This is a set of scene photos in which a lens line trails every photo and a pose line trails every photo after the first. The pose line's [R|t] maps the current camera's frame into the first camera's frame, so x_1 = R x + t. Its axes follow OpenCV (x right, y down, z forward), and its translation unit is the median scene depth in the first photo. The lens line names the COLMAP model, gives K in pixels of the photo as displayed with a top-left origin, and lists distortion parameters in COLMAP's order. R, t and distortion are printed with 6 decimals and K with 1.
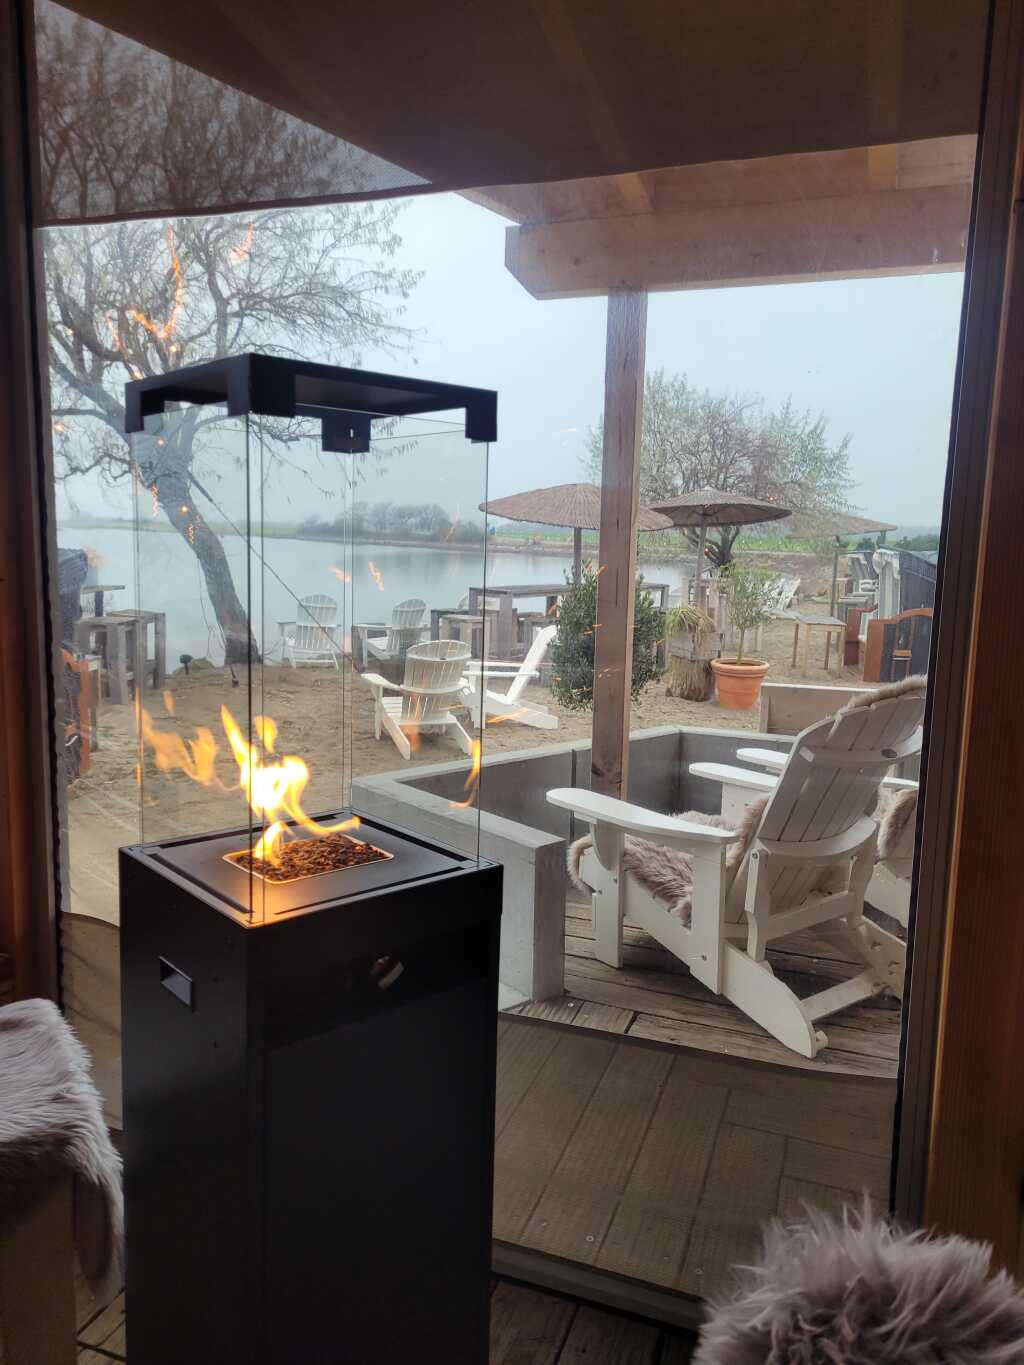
lens RADIAL K [[1030.4, 0, 497.5], [0, 1030.4, 680.3], [0, 0, 1]] dist [0.012493, -0.003978]
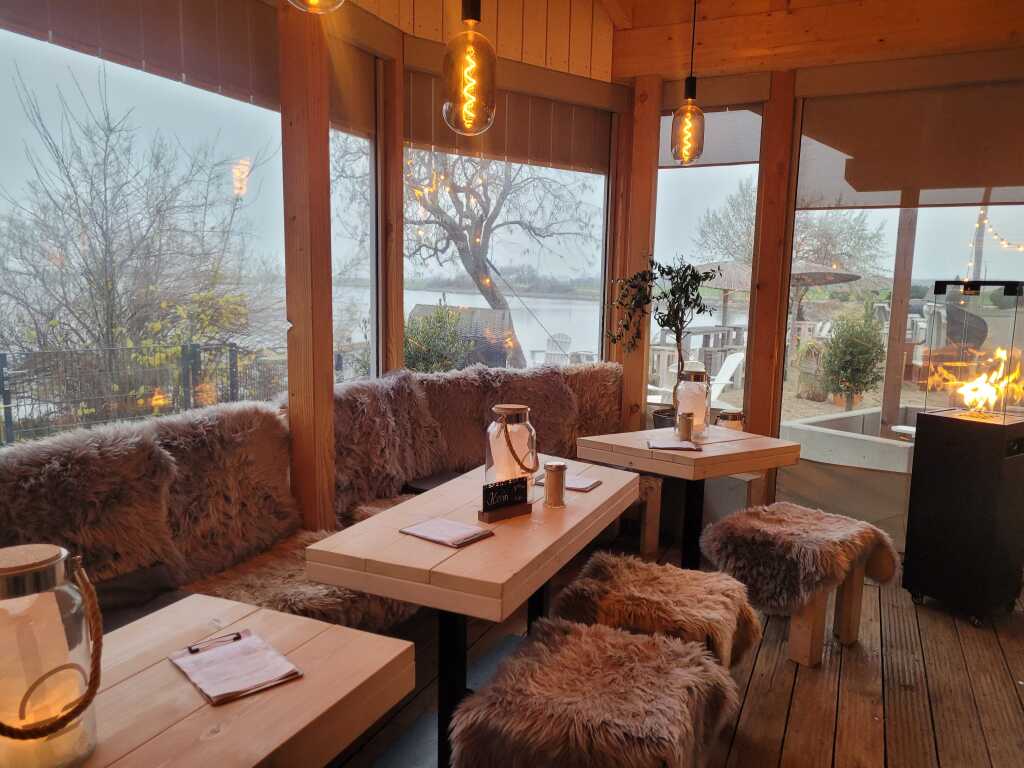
lens RADIAL K [[773.0, 0, 509.7], [0, 773.0, 391.4], [0, 0, 1]] dist [0.012493, -0.003978]
pose [[0.997221, 0.004284, -0.074375, -0.171913], [-0.004712, 0.999973, -0.005585, 0.012510], [0.074349, 0.005920, 0.997215, -0.188349]]
